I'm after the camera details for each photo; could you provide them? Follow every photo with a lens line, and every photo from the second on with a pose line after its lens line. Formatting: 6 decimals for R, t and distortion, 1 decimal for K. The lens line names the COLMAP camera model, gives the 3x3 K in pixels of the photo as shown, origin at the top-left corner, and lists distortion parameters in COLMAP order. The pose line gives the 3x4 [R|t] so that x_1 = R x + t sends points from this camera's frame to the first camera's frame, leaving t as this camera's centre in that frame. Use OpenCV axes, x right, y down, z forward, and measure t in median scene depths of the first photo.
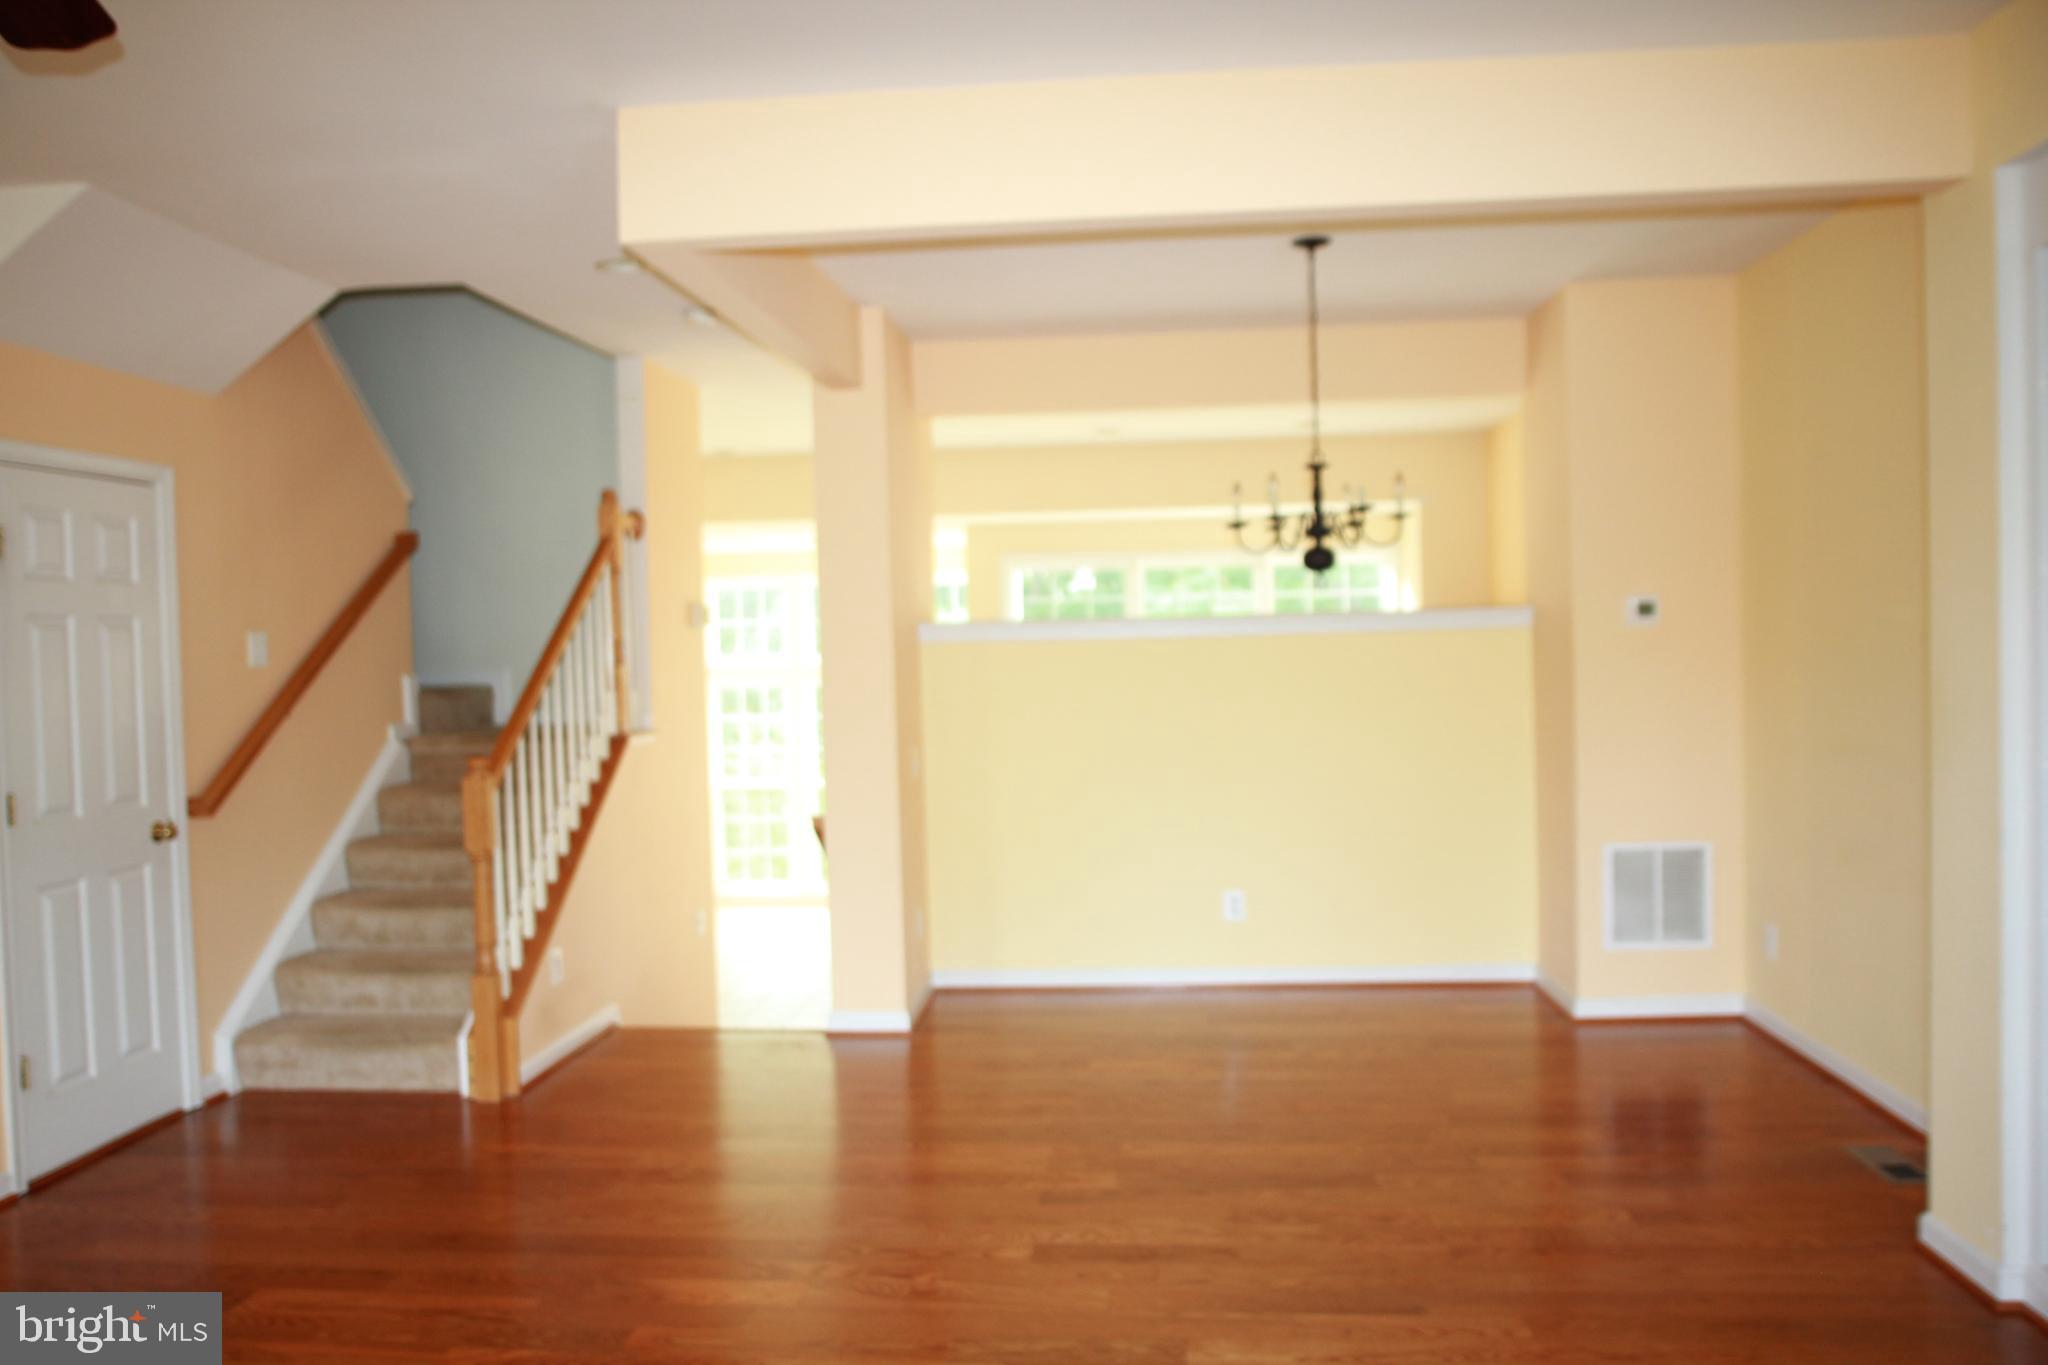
lens RADIAL K [[1565.4, 0, 1015.1], [0, 1565.4, 678.7], [0, 0, 1]] dist [-0.054208, 0.016728]
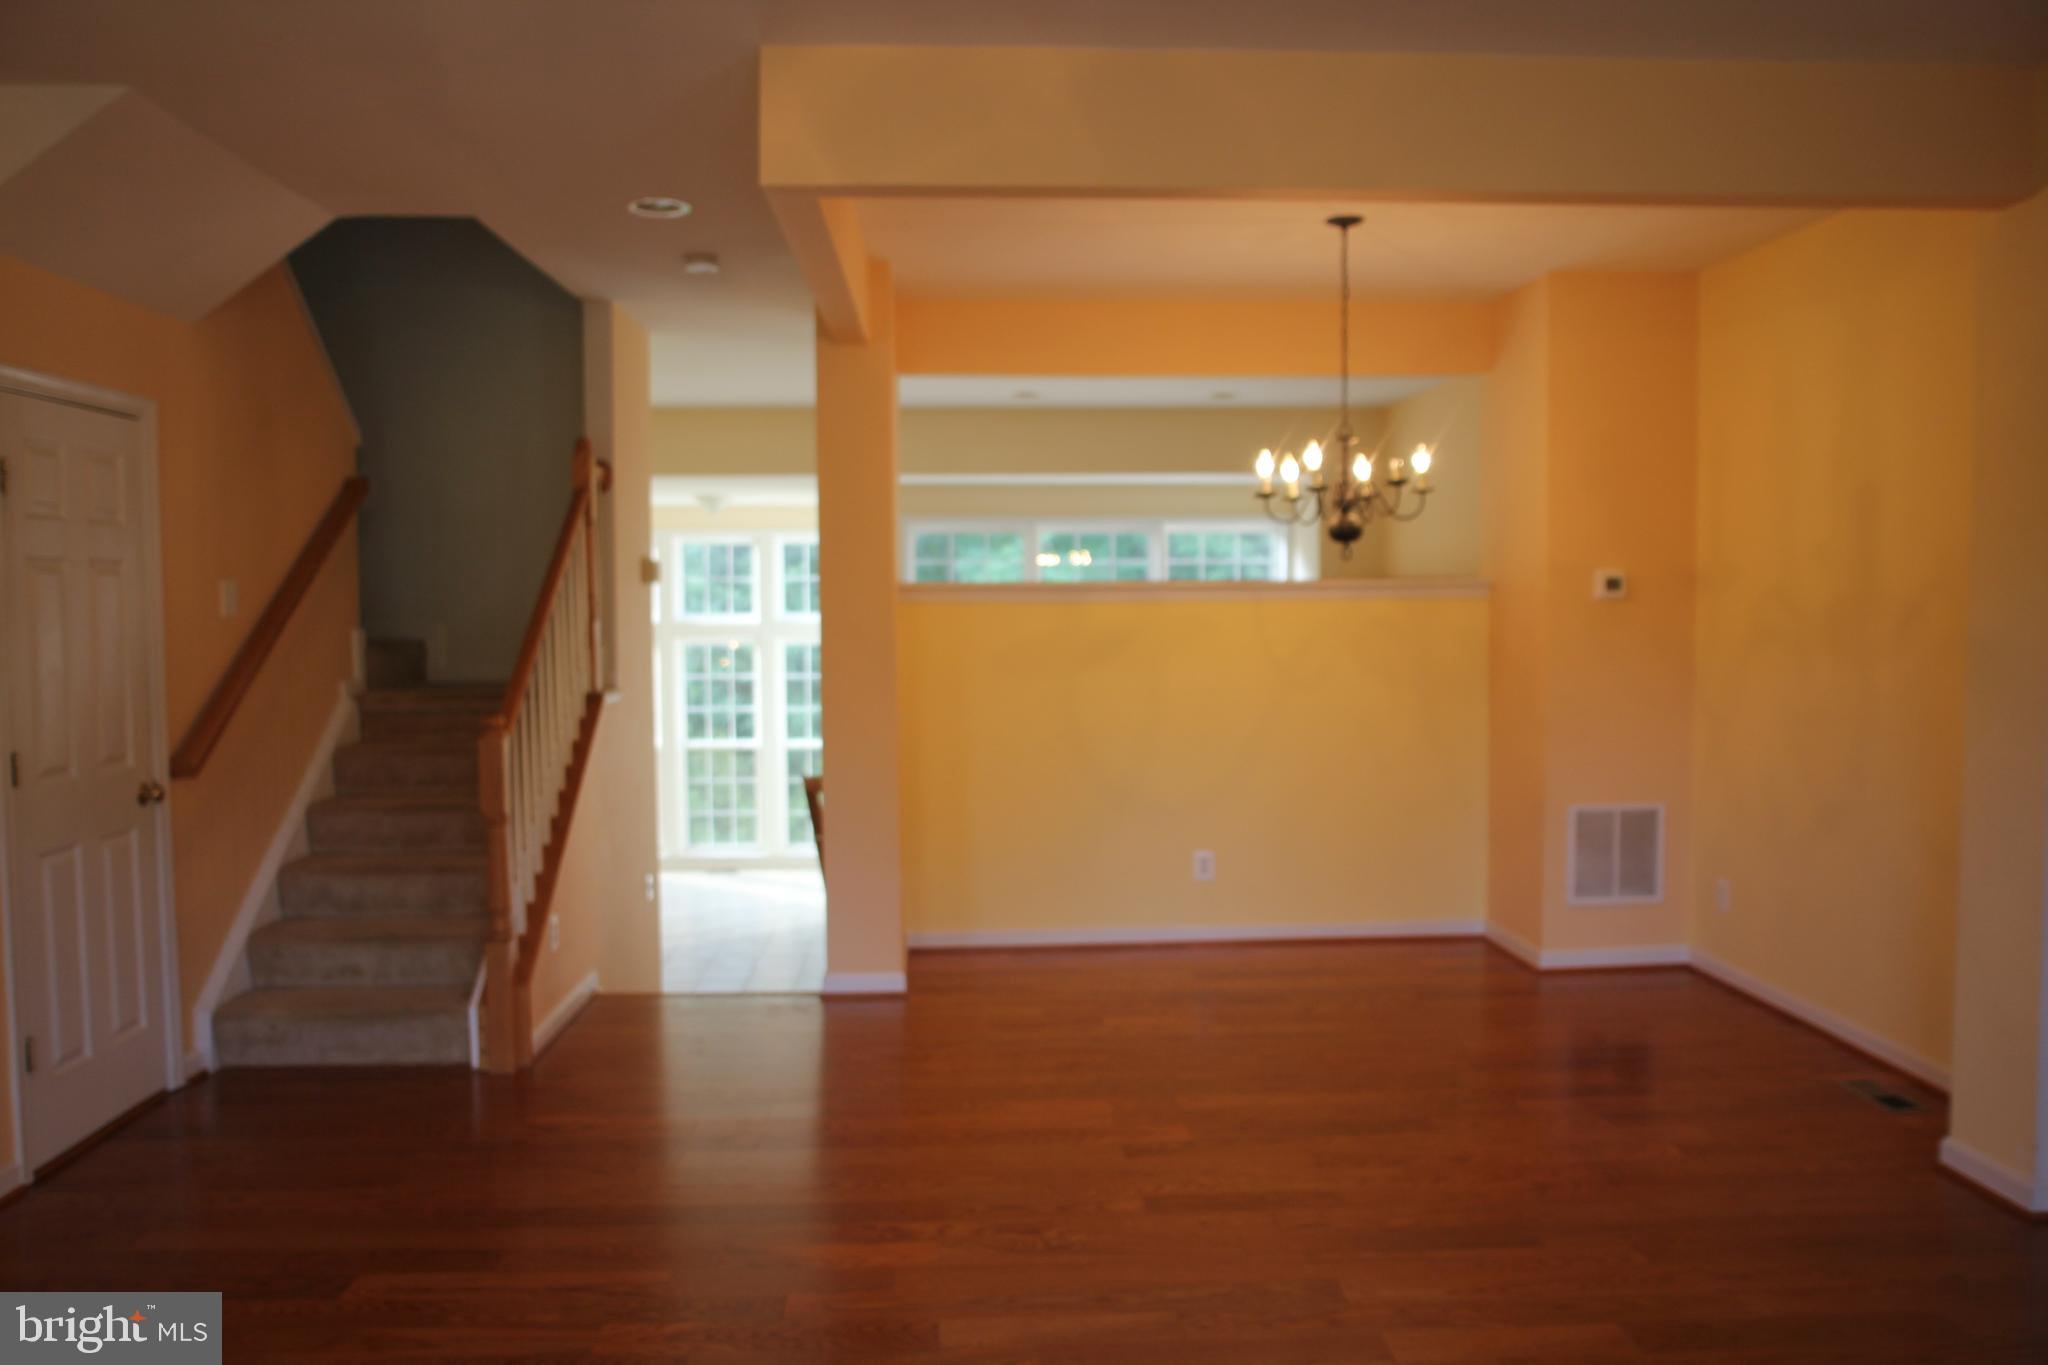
lens RADIAL K [[1565.4, 0, 1011.9], [0, 1565.4, 688.7], [0, 0, 1]] dist [-0.054208, 0.016728]
pose [[0.989599, 0.009710, 0.143528, -0.162086], [-0.014009, 0.999482, 0.028975, 0.001706], [-0.143172, -0.030685, 0.989222, 0.007967]]
